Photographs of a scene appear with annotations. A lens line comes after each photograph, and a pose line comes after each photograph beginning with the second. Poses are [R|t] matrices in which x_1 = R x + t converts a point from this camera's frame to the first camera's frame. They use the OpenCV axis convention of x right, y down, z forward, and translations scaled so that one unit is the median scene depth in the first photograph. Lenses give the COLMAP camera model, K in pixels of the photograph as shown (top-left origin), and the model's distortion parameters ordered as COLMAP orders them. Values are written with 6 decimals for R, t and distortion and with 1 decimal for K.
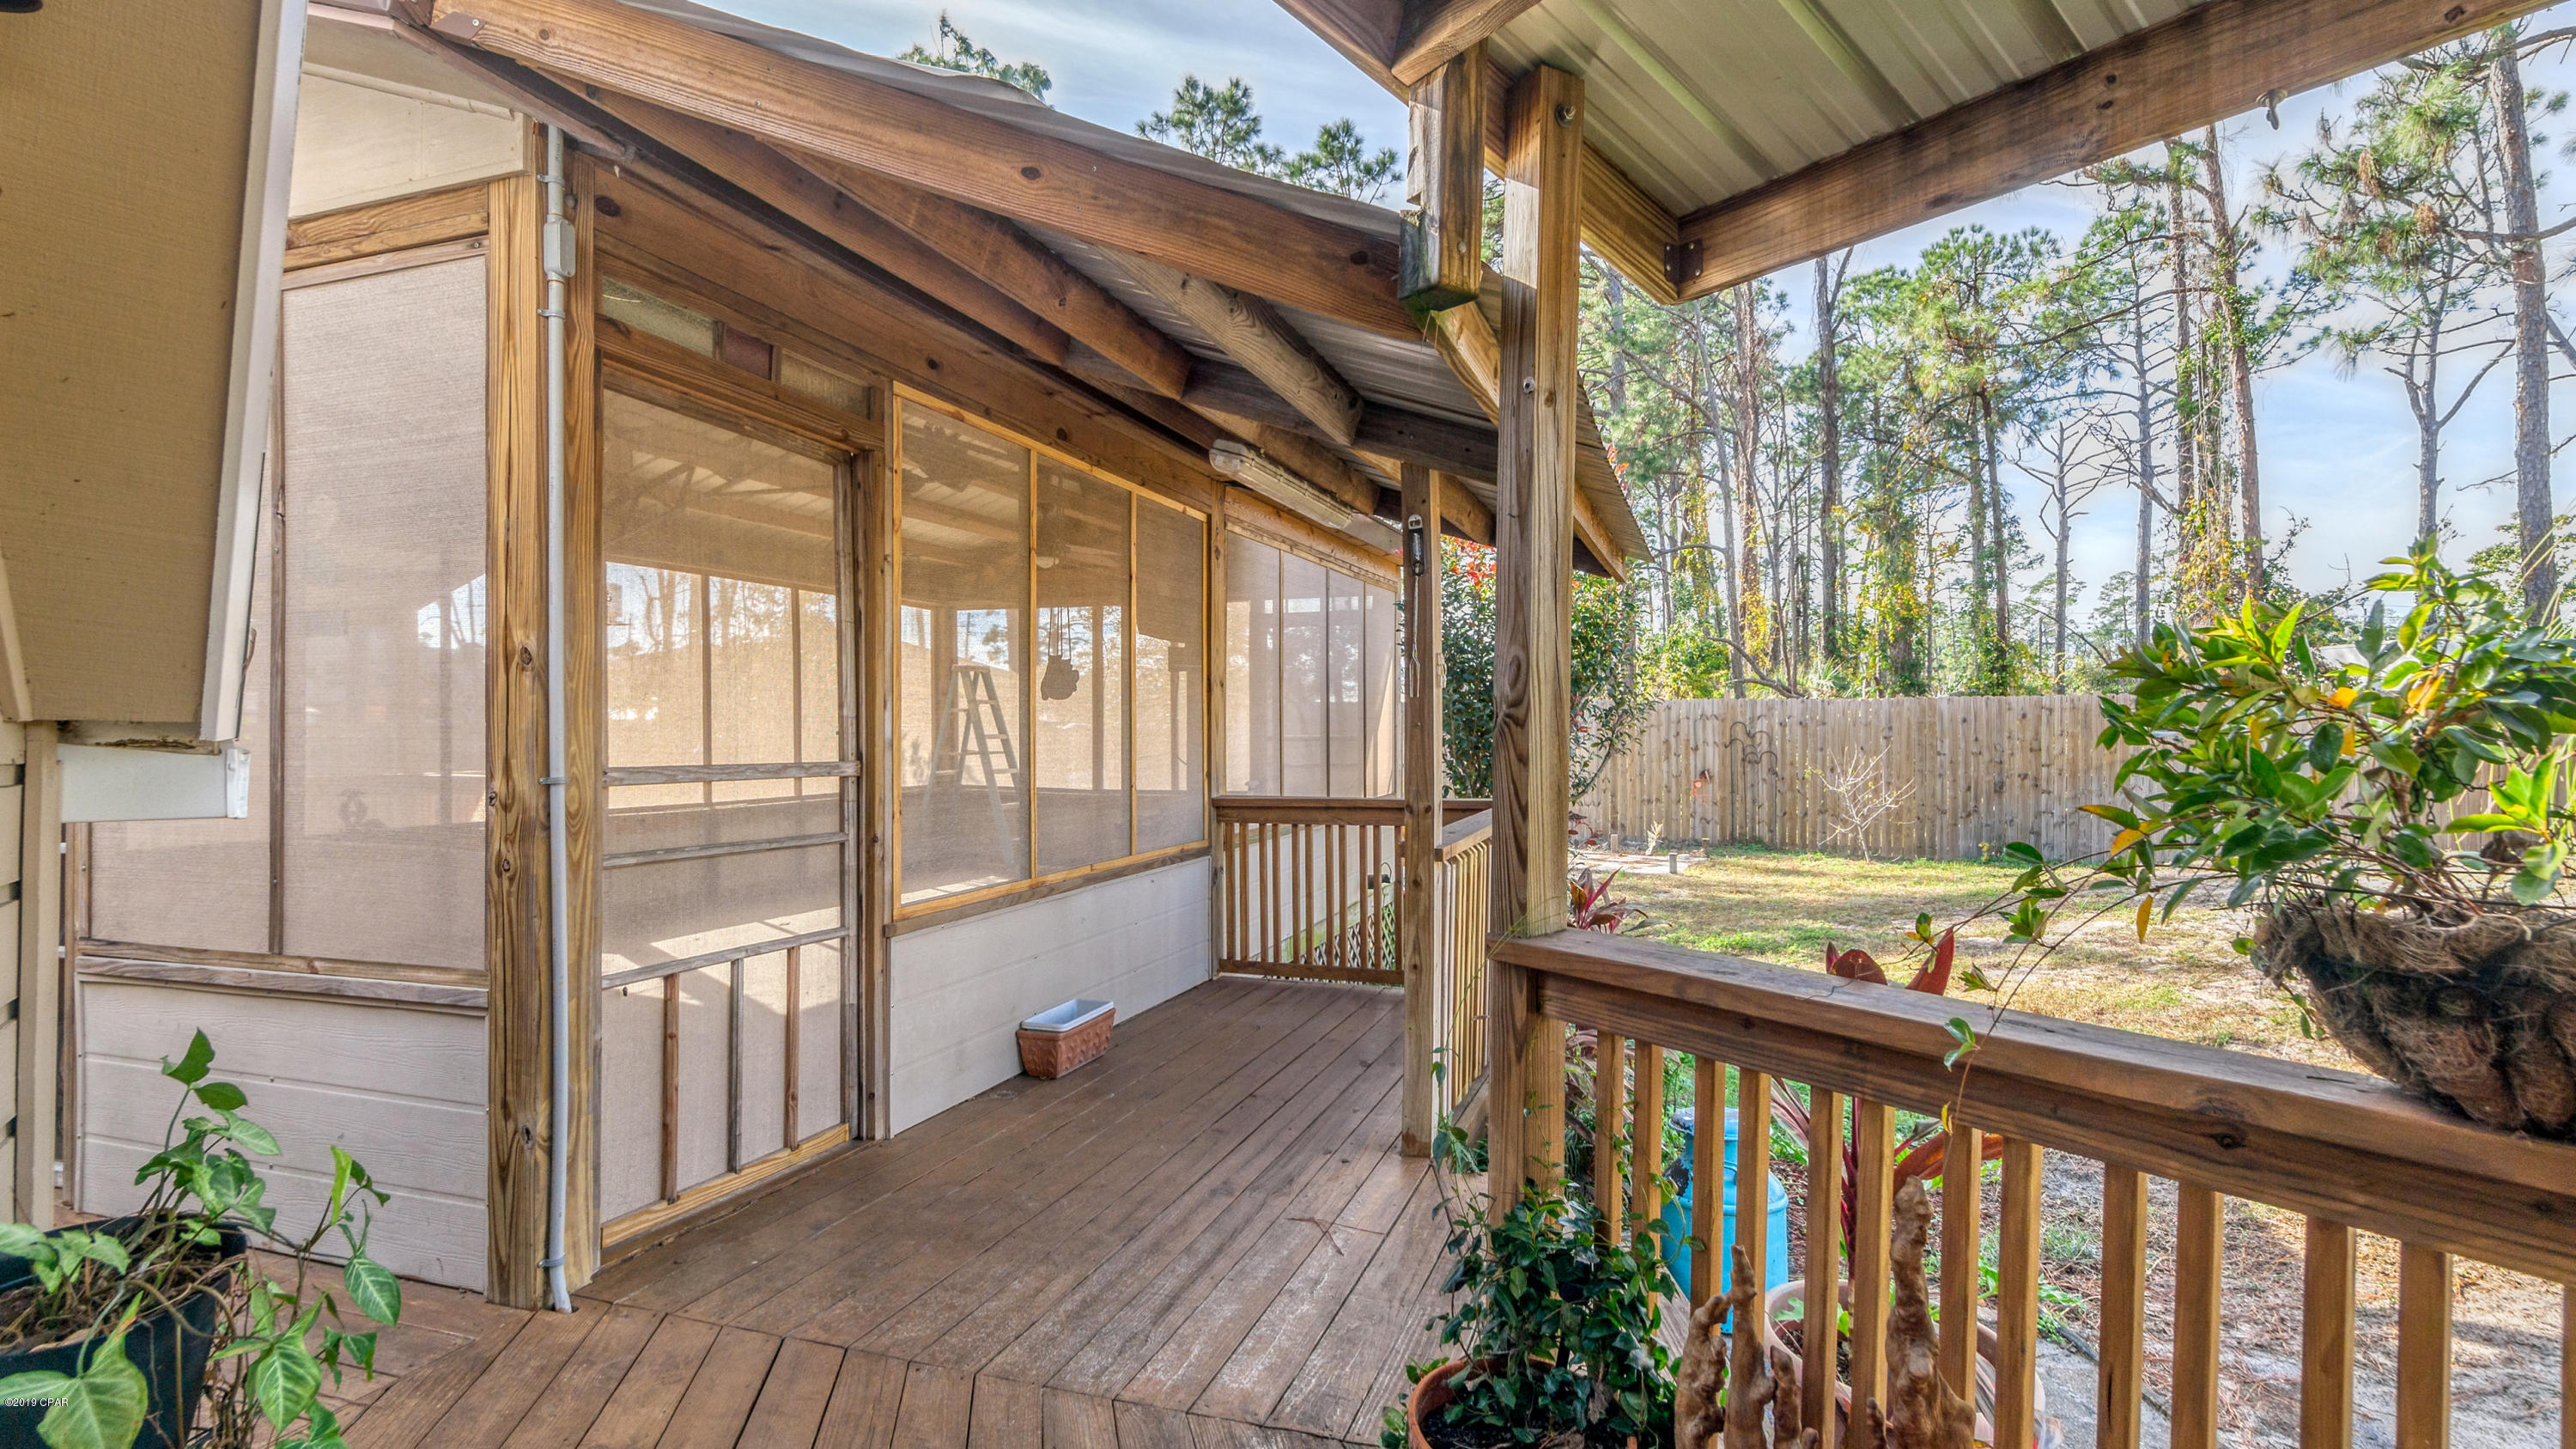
lens RADIAL K [[1183.4, 0, 1292.2], [0, 1183.4, 733.3], [0, 0, 1]] dist [0.000392, 0.000171]
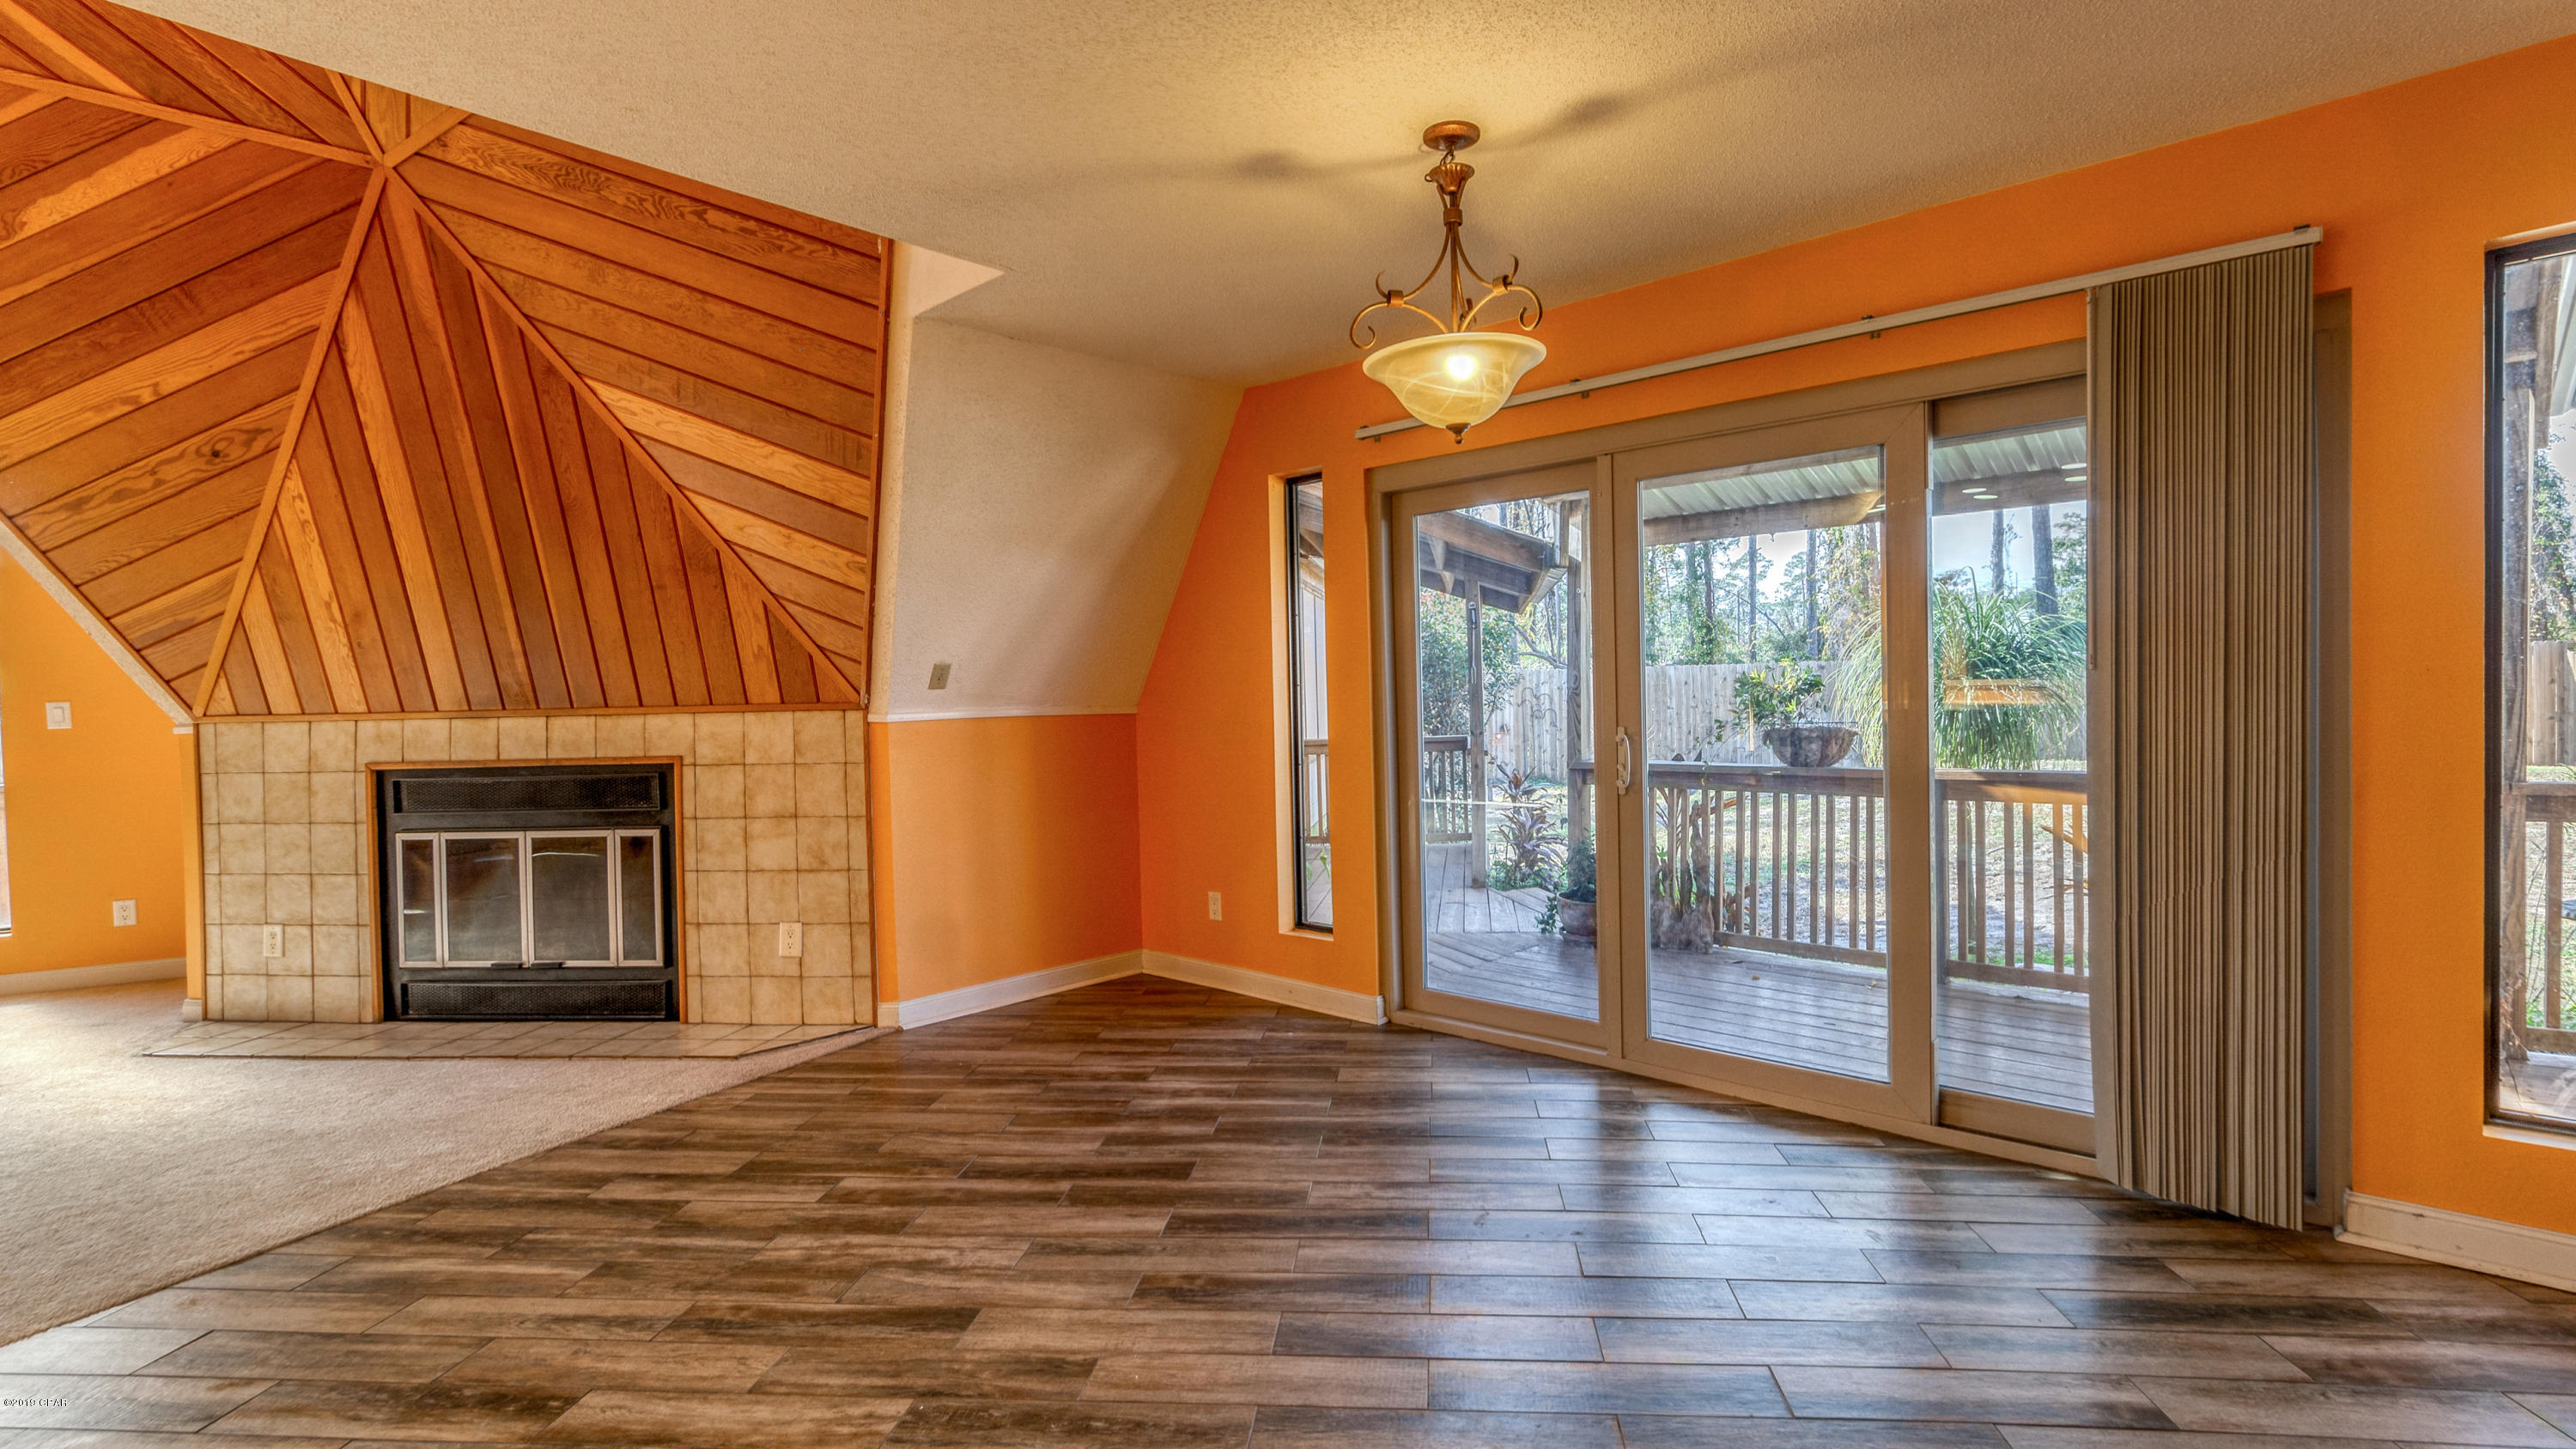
lens RADIAL K [[1183.4, 0, 1292.2], [0, 1183.4, 733.3], [0, 0, 1]] dist [0.000392, 0.000171]
pose [[0.979449, -0.031878, 0.199156, -0.140924], [0.026947, 0.999261, 0.027419, -0.001631], [-0.199883, -0.021489, 0.979584, -0.232680]]
